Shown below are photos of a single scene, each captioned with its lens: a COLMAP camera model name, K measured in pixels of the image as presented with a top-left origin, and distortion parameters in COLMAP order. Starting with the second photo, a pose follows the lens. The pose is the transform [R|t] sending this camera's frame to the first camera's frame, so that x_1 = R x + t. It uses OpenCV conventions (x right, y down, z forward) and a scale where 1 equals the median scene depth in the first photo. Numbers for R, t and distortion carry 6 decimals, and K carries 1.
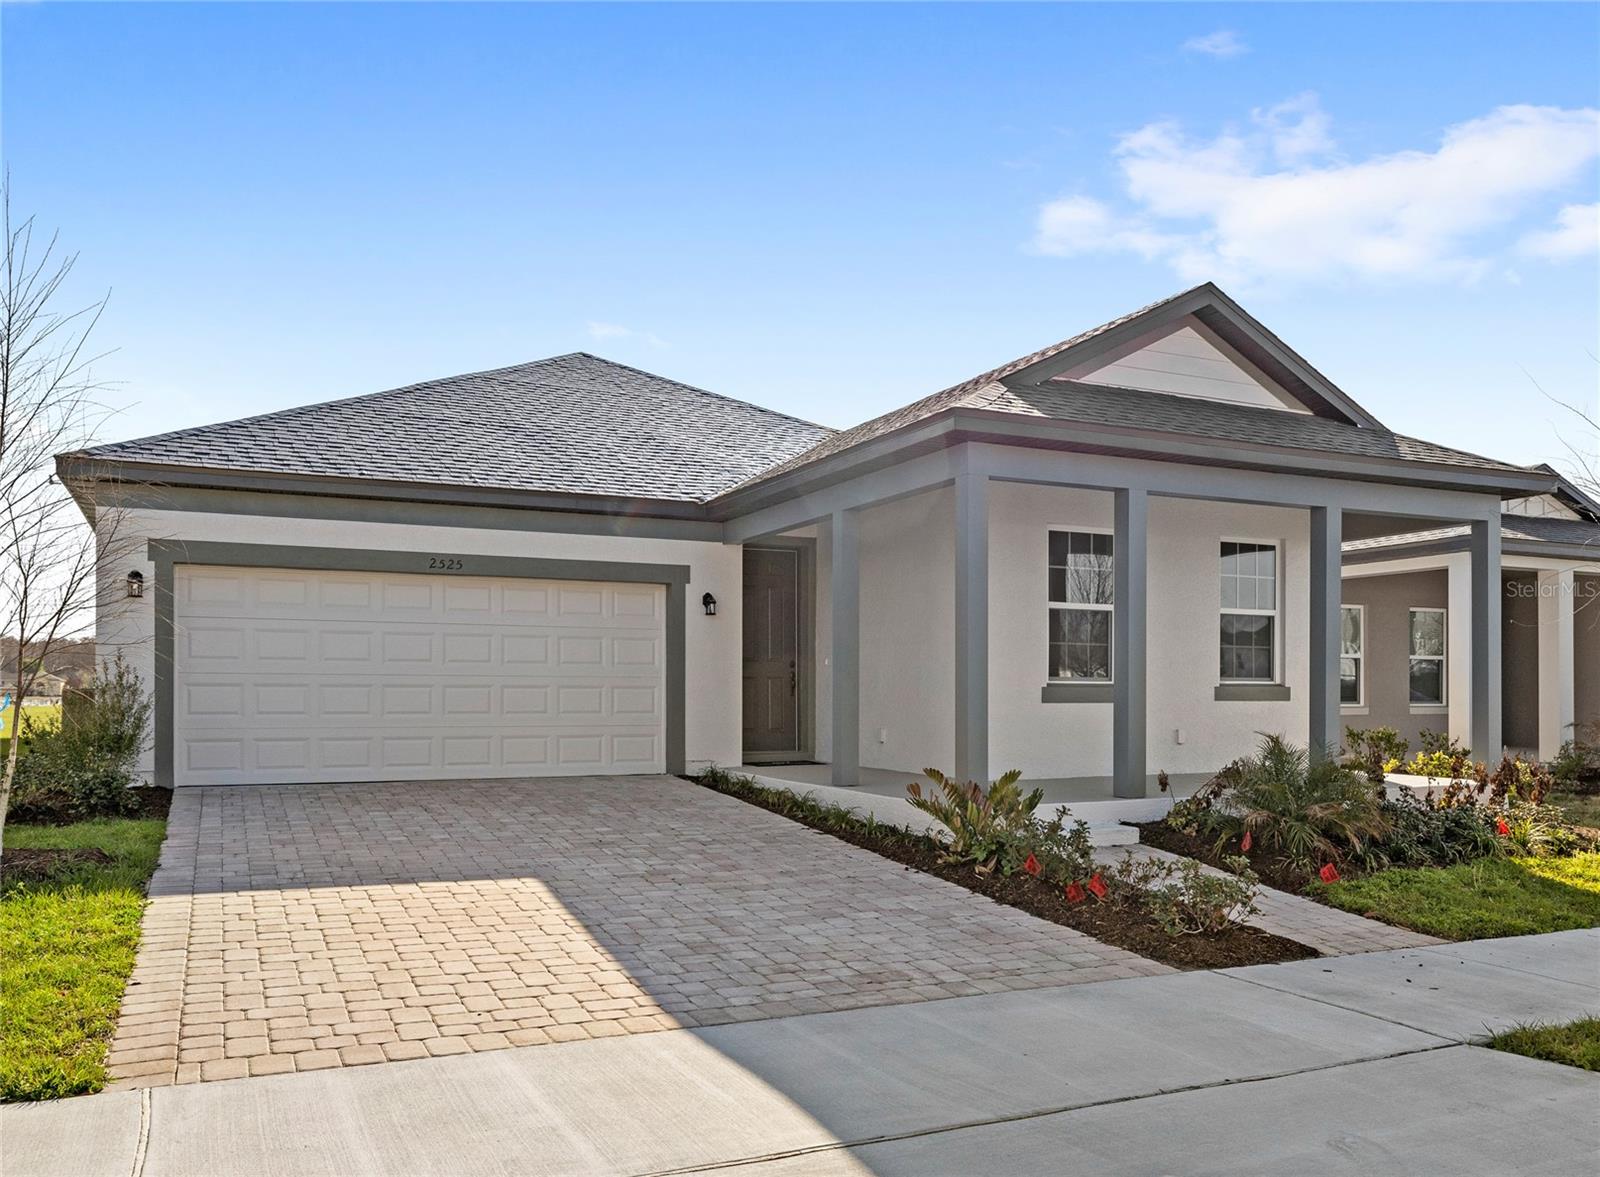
lens RADIAL K [[1027.0, 0, 799.9], [0, 1027.0, 596.0], [0, 0, 1]] dist [-0.002612, 0.001036]
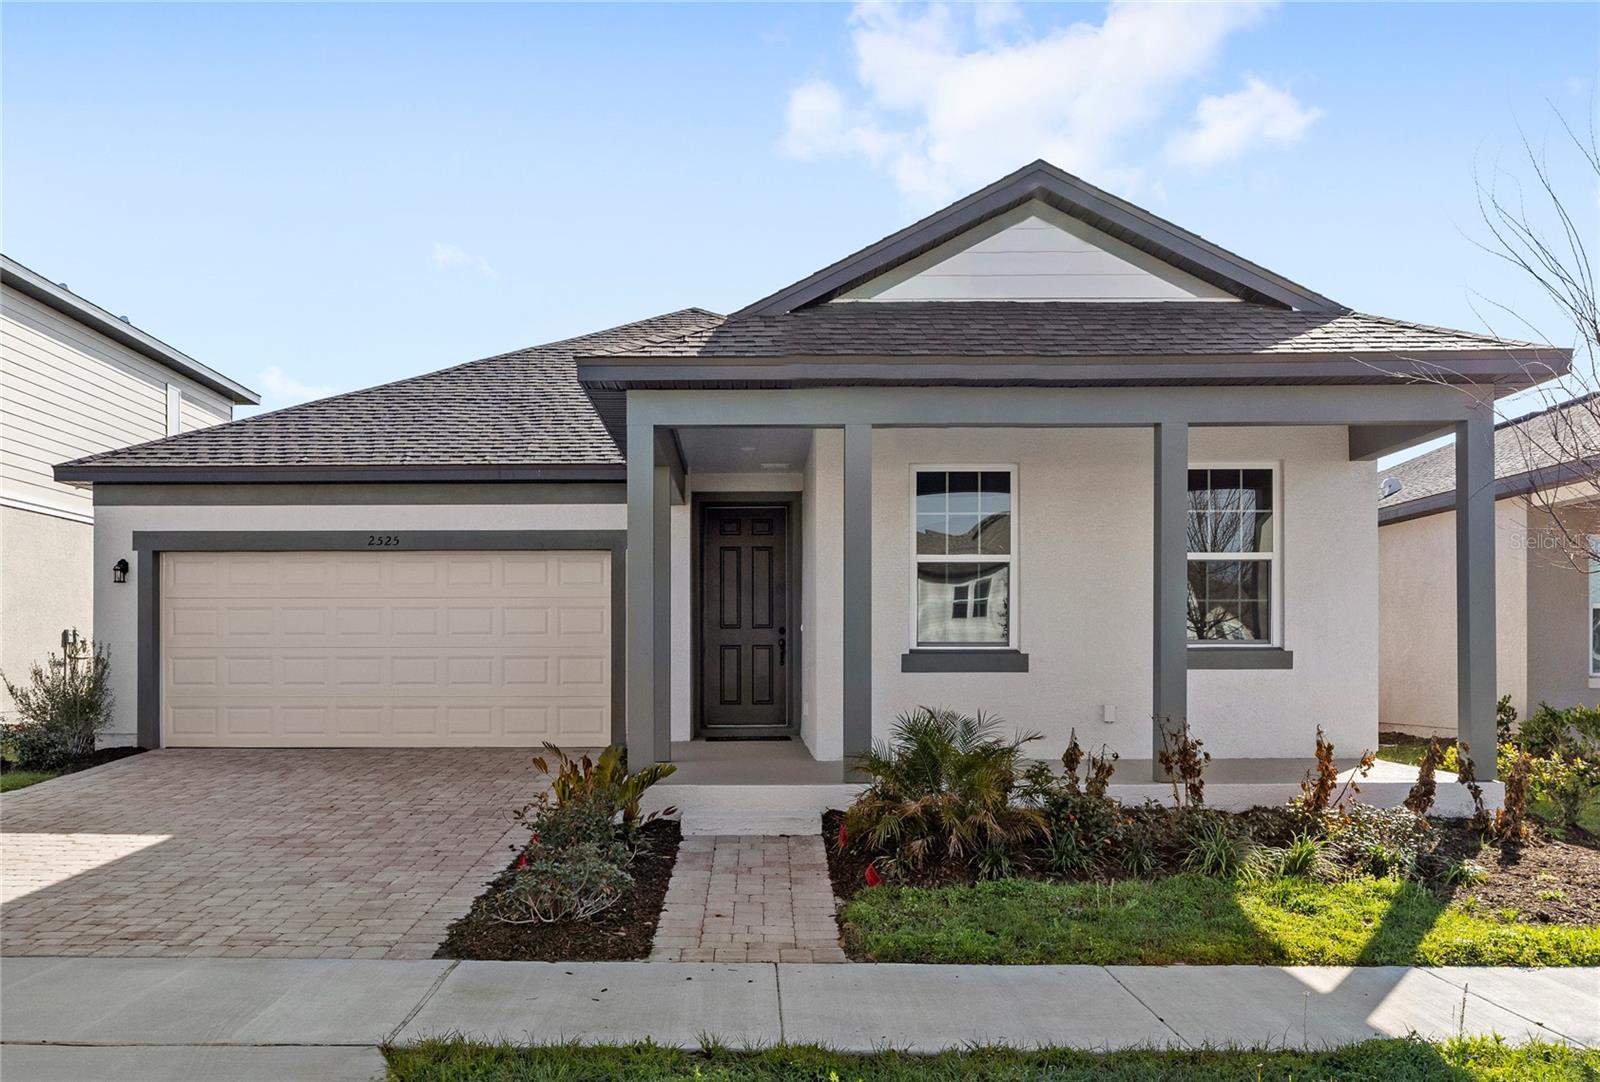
lens RADIAL K [[1153.1, 0, 798.9], [0, 1153.1, 536.4], [0, 0, 1]] dist [0.000307, 0.003196]
pose [[0.929061, -0.045482, -0.367121, 0.537527], [0.040083, 0.998947, -0.022320, 0.008329], [0.367749, 0.006021, 0.929905, 0.069433]]
